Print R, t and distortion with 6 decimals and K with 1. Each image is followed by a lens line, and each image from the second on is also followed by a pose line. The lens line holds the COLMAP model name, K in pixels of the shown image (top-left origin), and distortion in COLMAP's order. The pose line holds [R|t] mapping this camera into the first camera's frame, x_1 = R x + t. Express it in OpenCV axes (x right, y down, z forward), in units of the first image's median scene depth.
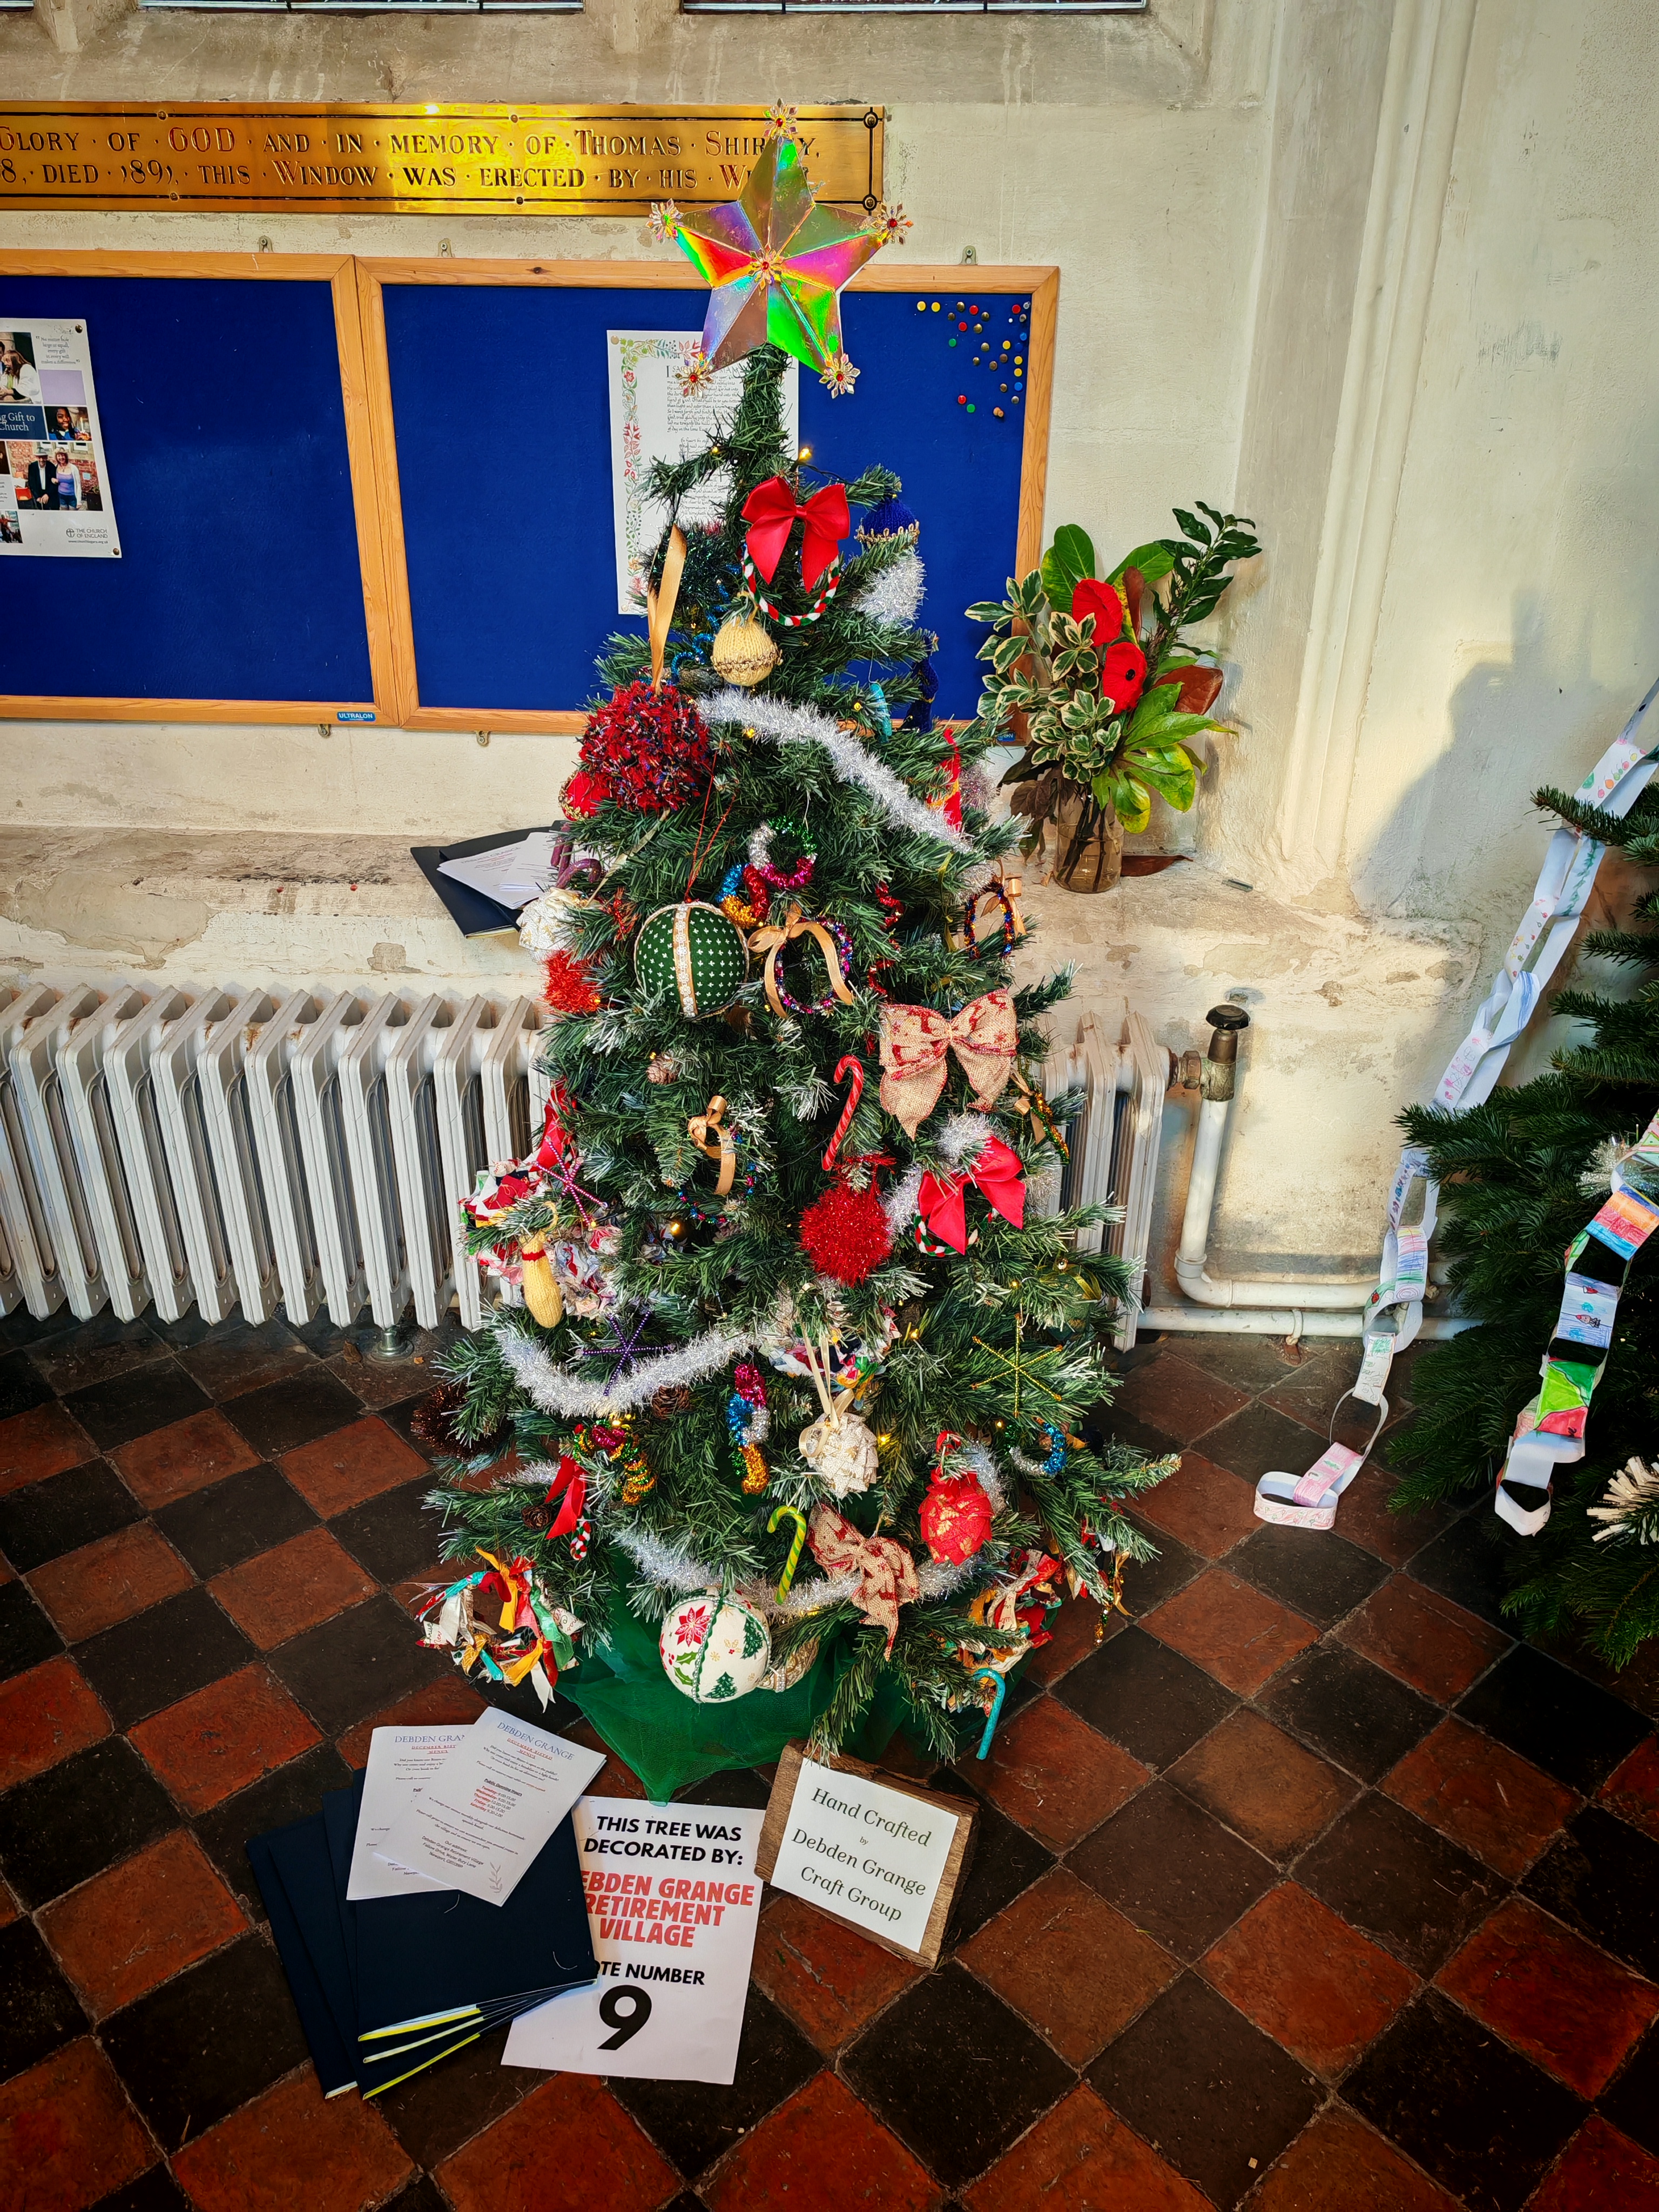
lens RADIAL K [[1734.0, 0, 835.3], [0, 1734.0, 1118.5], [0, 0, 1]] dist [0.061861, -0.035990]
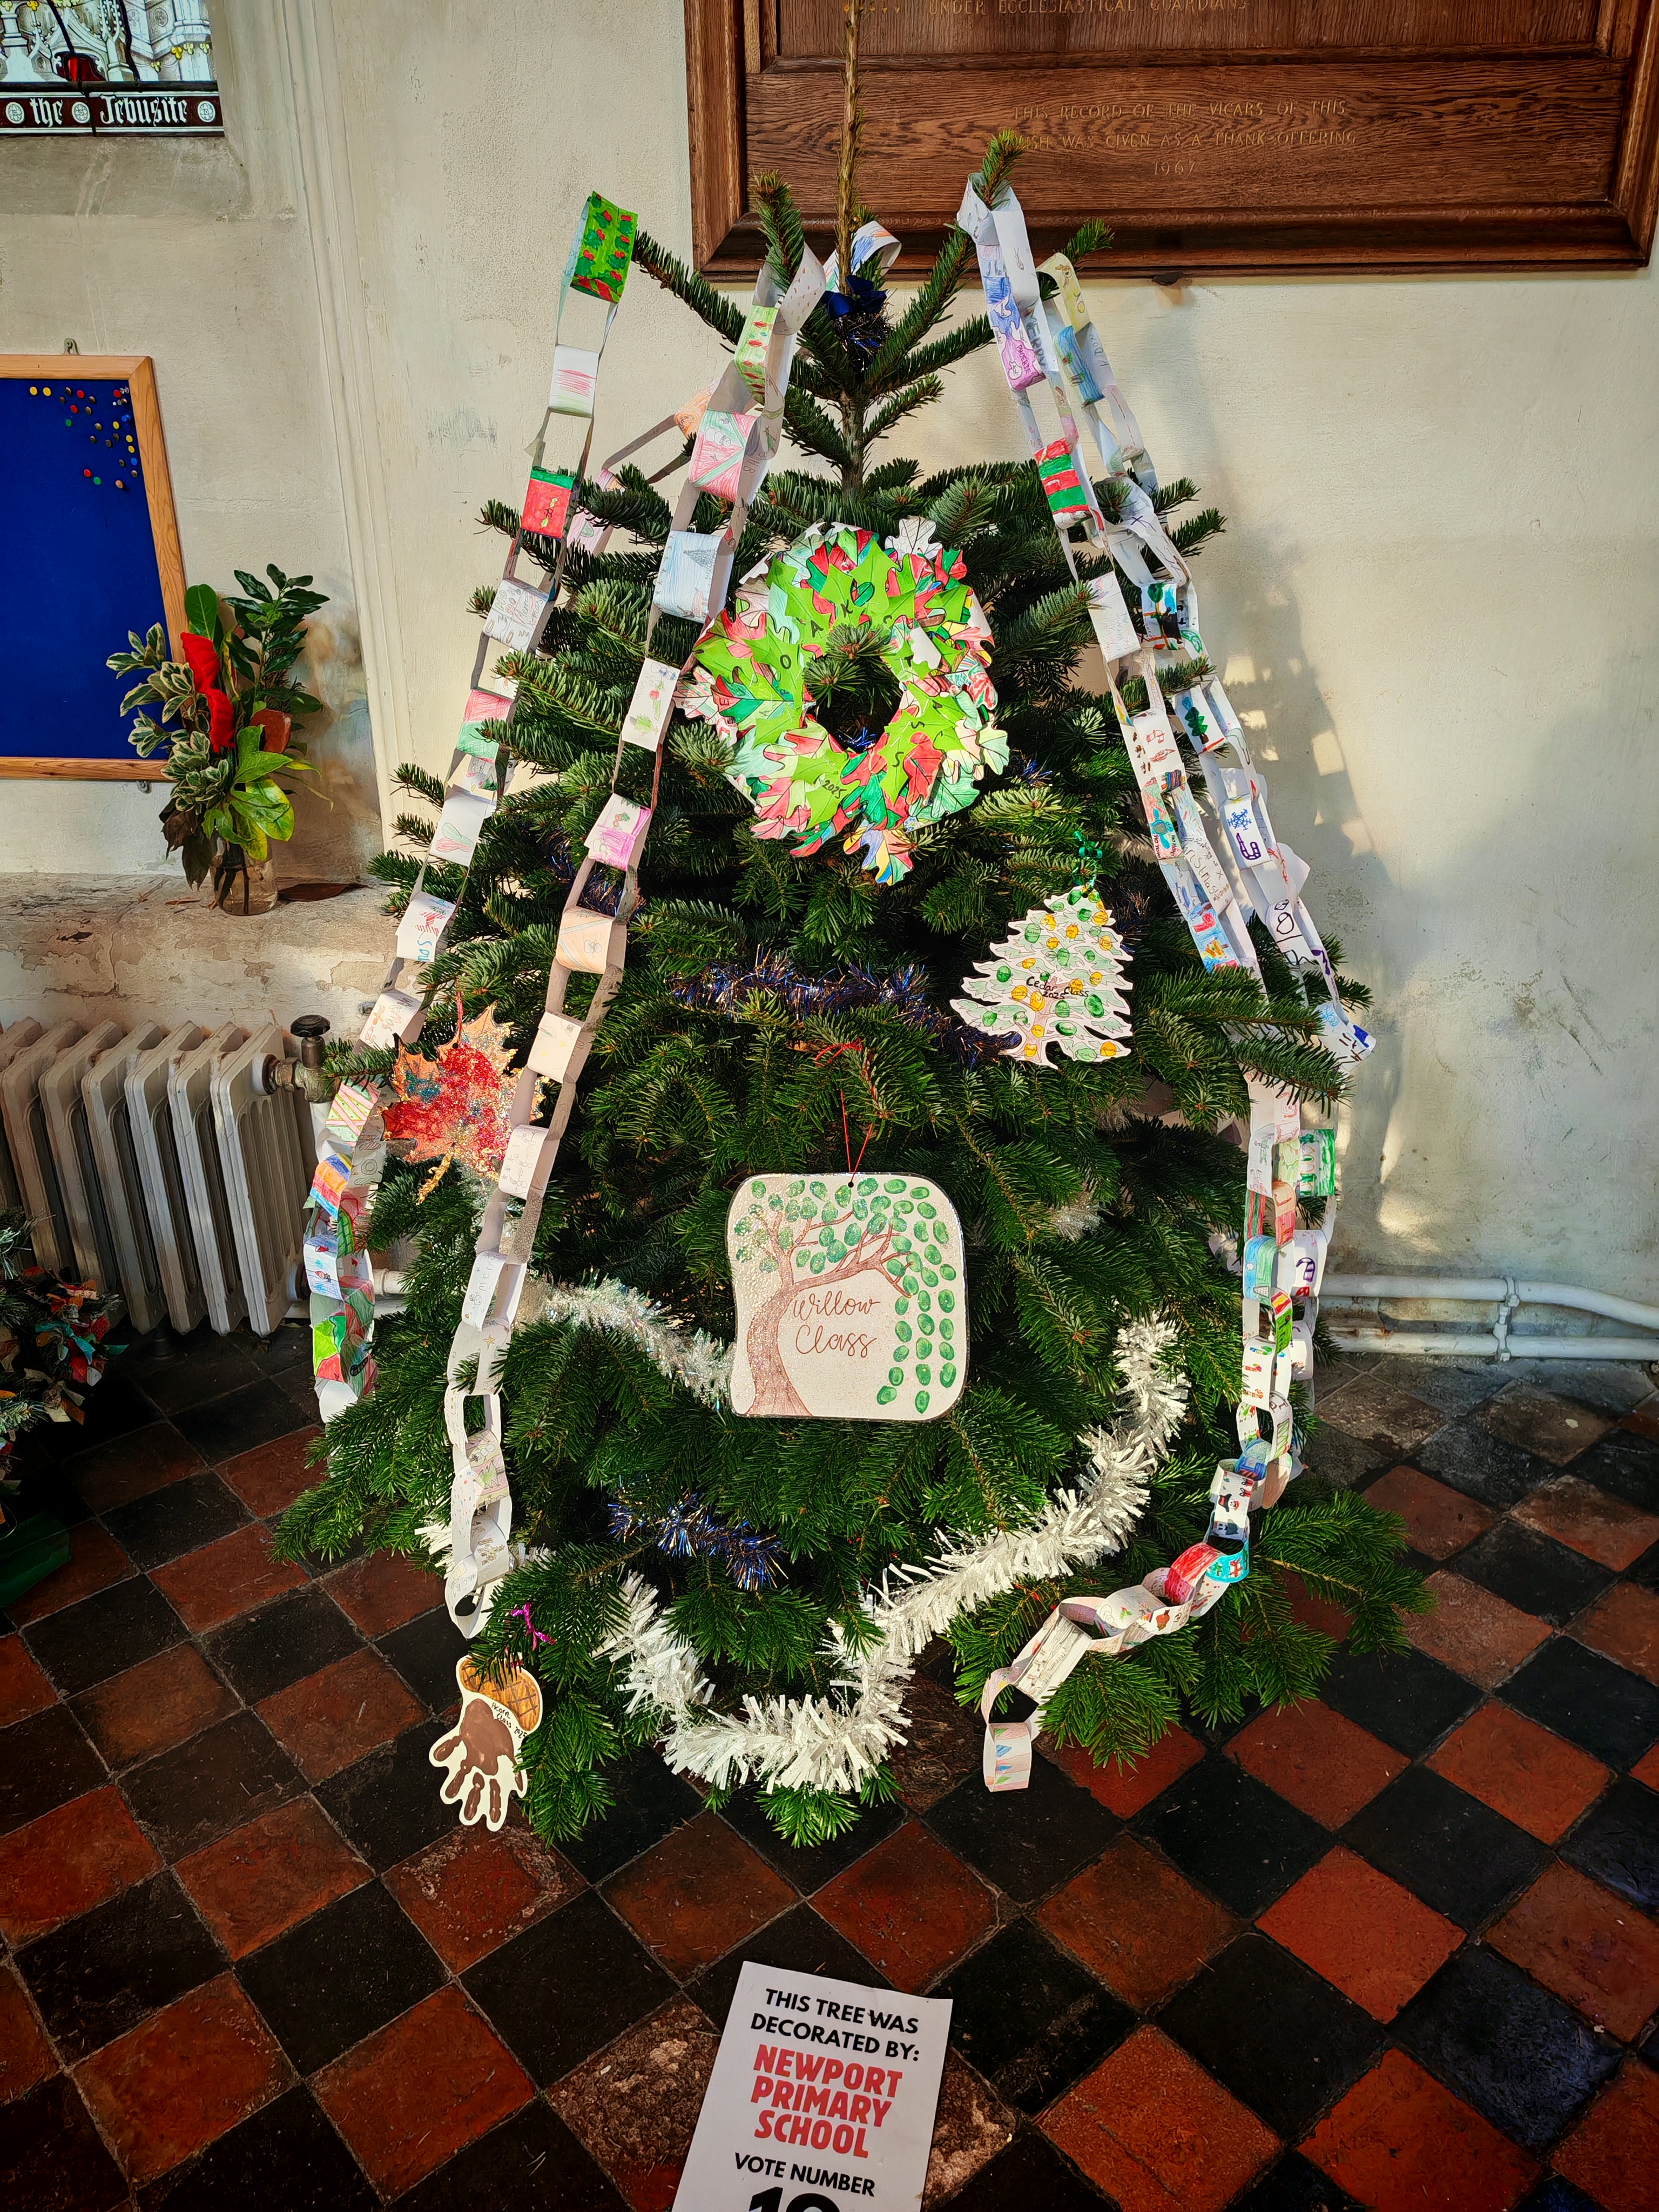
lens RADIAL K [[1734.0, 0, 832.7], [0, 1734.0, 1118.3], [0, 0, 1]] dist [0.061861, -0.035990]
pose [[0.999572, -0.002590, -0.029145, 0.591117], [0.001665, 0.999496, -0.031693, 0.035767], [0.029212, 0.031631, 0.999073, -0.092573]]
